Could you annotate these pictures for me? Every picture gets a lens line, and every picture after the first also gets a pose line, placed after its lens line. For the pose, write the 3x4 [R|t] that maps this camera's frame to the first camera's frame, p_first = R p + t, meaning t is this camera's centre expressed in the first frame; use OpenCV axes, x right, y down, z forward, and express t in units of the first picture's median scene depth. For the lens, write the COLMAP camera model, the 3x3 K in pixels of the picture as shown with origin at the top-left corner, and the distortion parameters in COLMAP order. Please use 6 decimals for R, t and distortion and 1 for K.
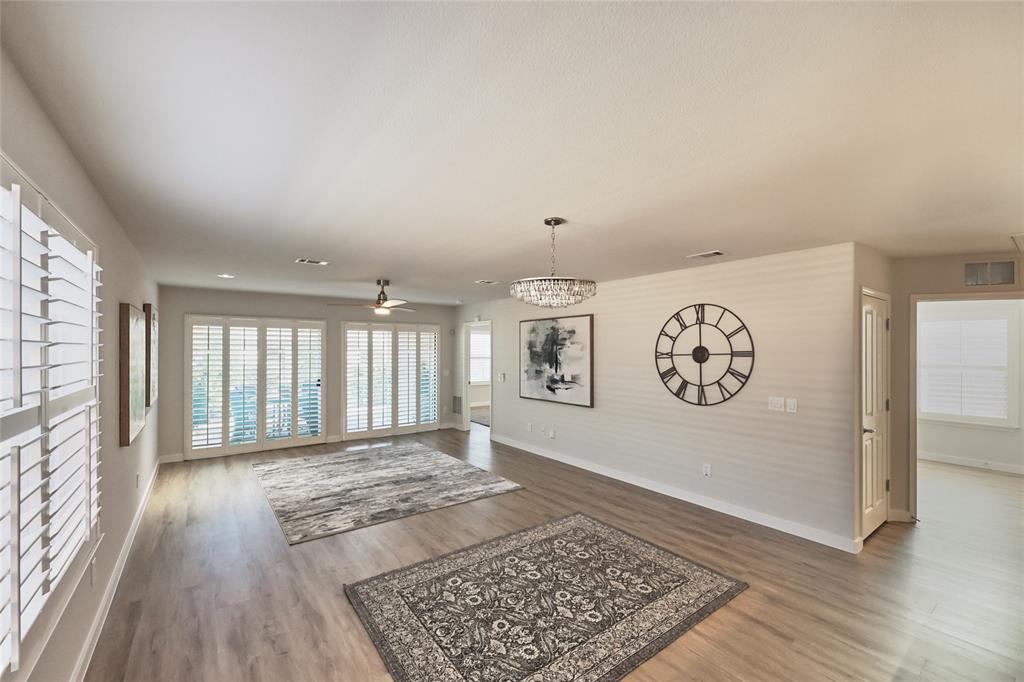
lens RADIAL K [[411.9, 0, 511.2], [0, 411.9, 350.5], [0, 0, 1]] dist [-0.000554, 0.000755]
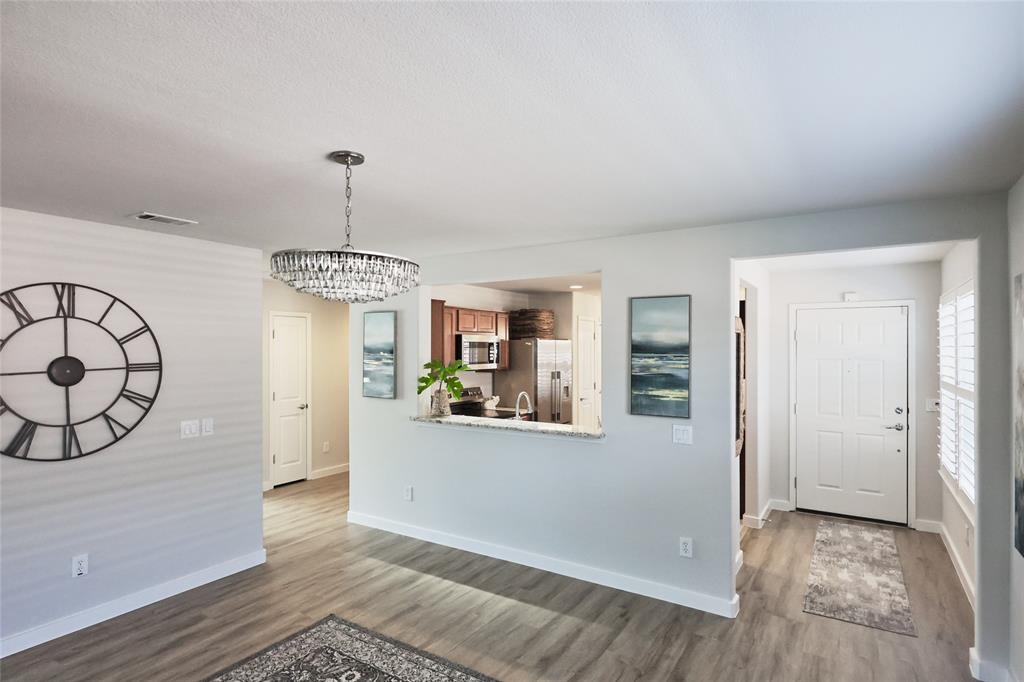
lens RADIAL K [[541.8, 0, 510.6], [0, 541.8, 347.3], [0, 0, 1]] dist [0.004976, 0.000023]
pose [[-0.351998, -0.004070, 0.935992, -0.466349], [-0.001361, 0.999992, 0.003837, -0.027136], [-0.936000, 0.000077, -0.352001, 0.688025]]
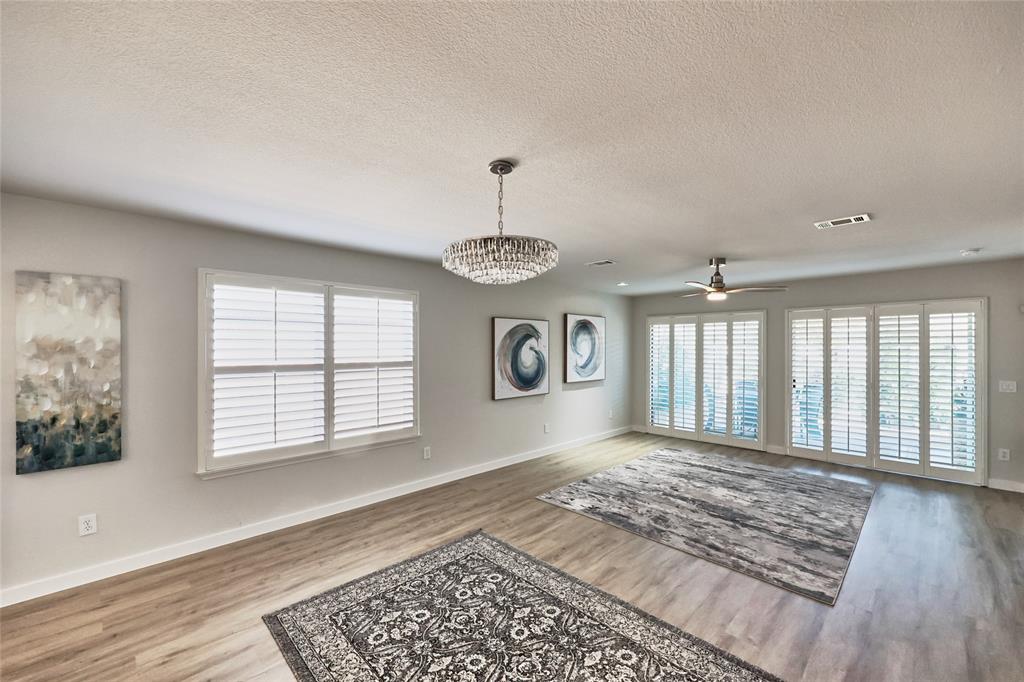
lens RADIAL K [[411.9, 0, 518.0], [0, 411.9, 346.2], [0, 0, 1]] dist [-0.000554, 0.000755]
pose [[0.145788, -0.003672, -0.989309, 0.552325], [0.000855, 0.999993, -0.003586, 0.009593], [0.989316, -0.000323, 0.145790, 0.599458]]
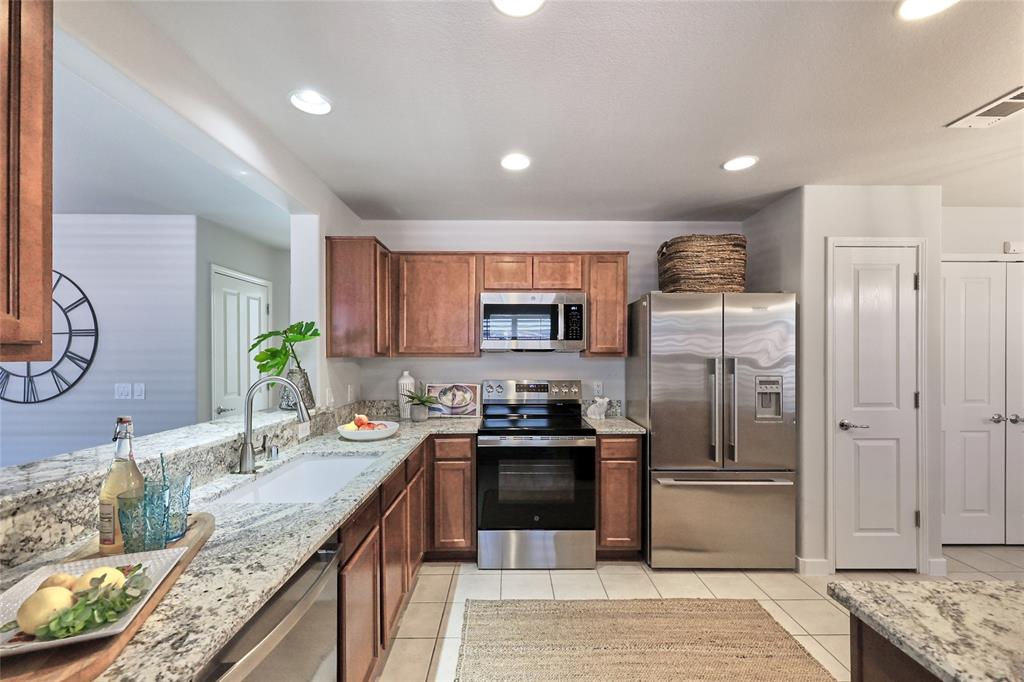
lens RADIAL K [[436.9, 0, 509.6], [0, 436.9, 355.3], [0, 0, 1]] dist [0.003079, -0.000238]
pose [[0.586251, -0.005260, 0.810113, 0.330583], [0.001609, 0.999985, 0.005328, 0.044661], [-0.810128, -0.001820, 0.586250, -0.150079]]
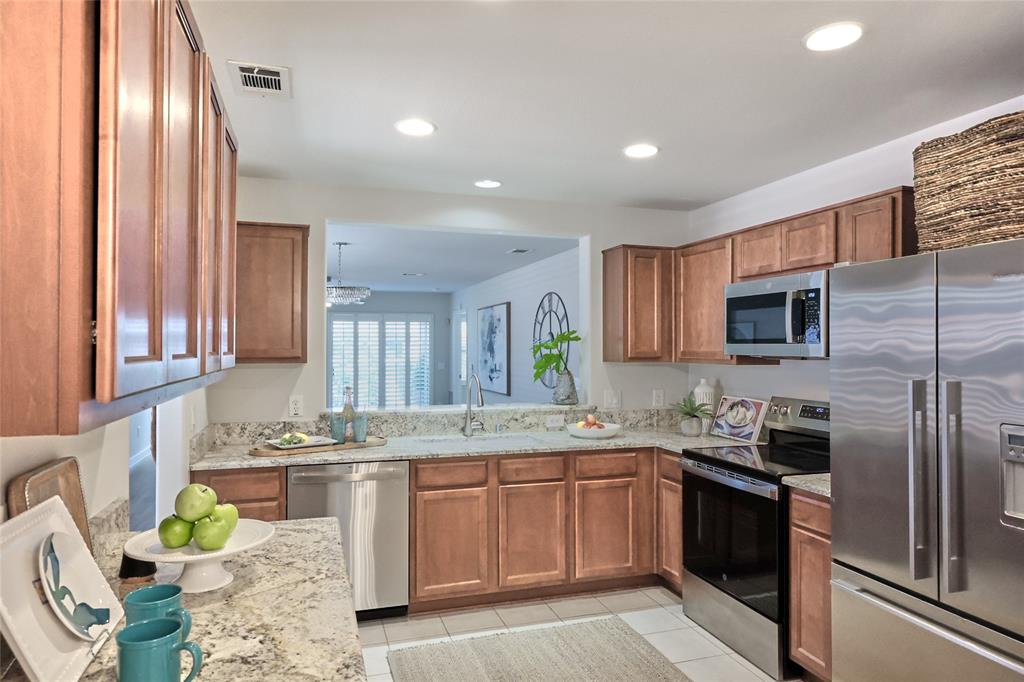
lens RADIAL K [[636.3, 0, 507.9], [0, 636.3, 344.6], [0, 0, 1]] dist [0.002206, -0.001182]
pose [[0.944683, -0.003393, -0.327967, 0.893253], [0.002241, 0.999990, -0.003891, 0.026908], [0.327977, 0.002940, 0.944681, -0.579406]]
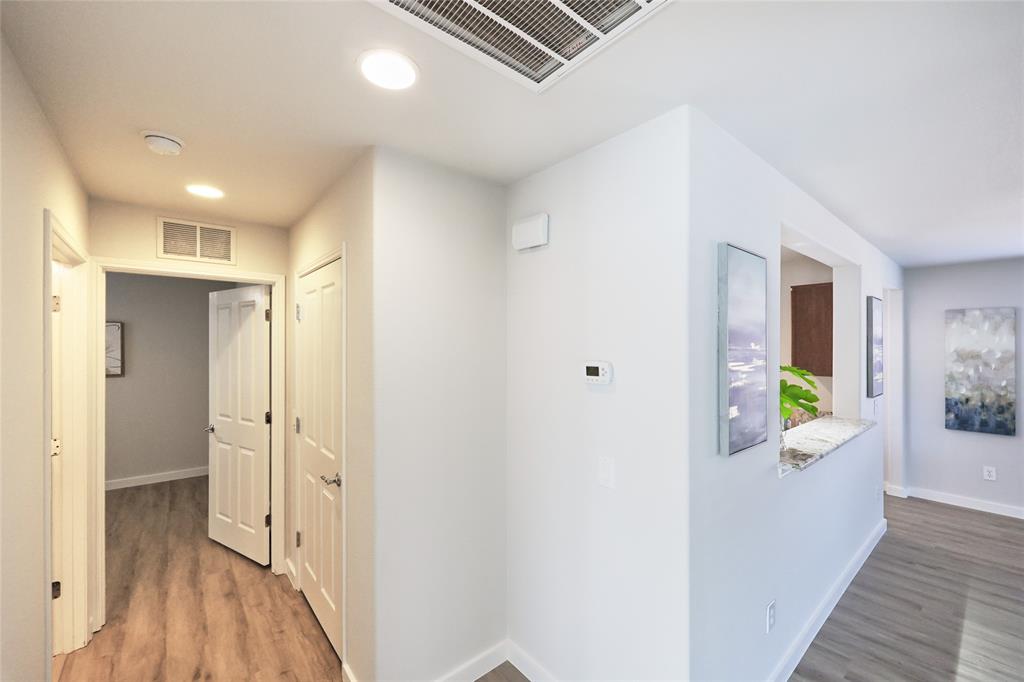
lens RADIAL K [[411.9, 0, 502.0], [0, 411.9, 343.1], [0, 0, 1]] dist [-0.000554, 0.000755]
pose [[-0.998384, -0.001464, -0.056817, 1.011193], [-0.001666, 0.999992, 0.003510, -0.021672], [0.056811, 0.003599, -0.998378, 0.925796]]
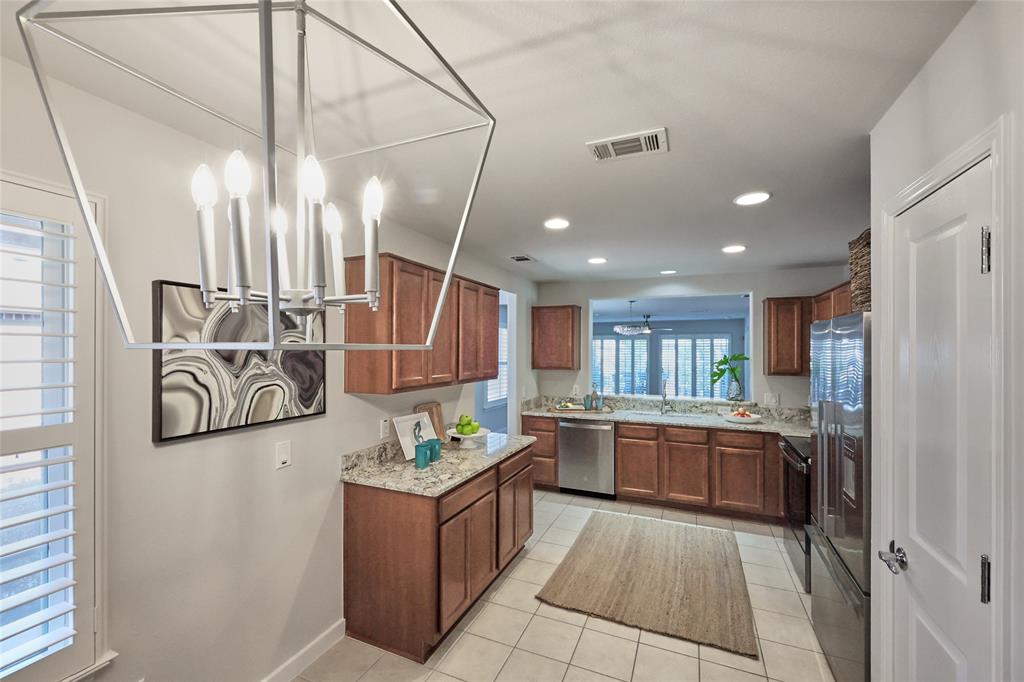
lens RADIAL K [[411.9, 0, 517.2], [0, 411.9, 349.9], [0, 0, 1]] dist [-0.000554, 0.000755]
pose [[0.498207, -0.000649, -0.867058, 1.296858], [0.000629, 1.000000, -0.000387, -0.010594], [0.867058, -0.000352, 0.498207, -0.582095]]
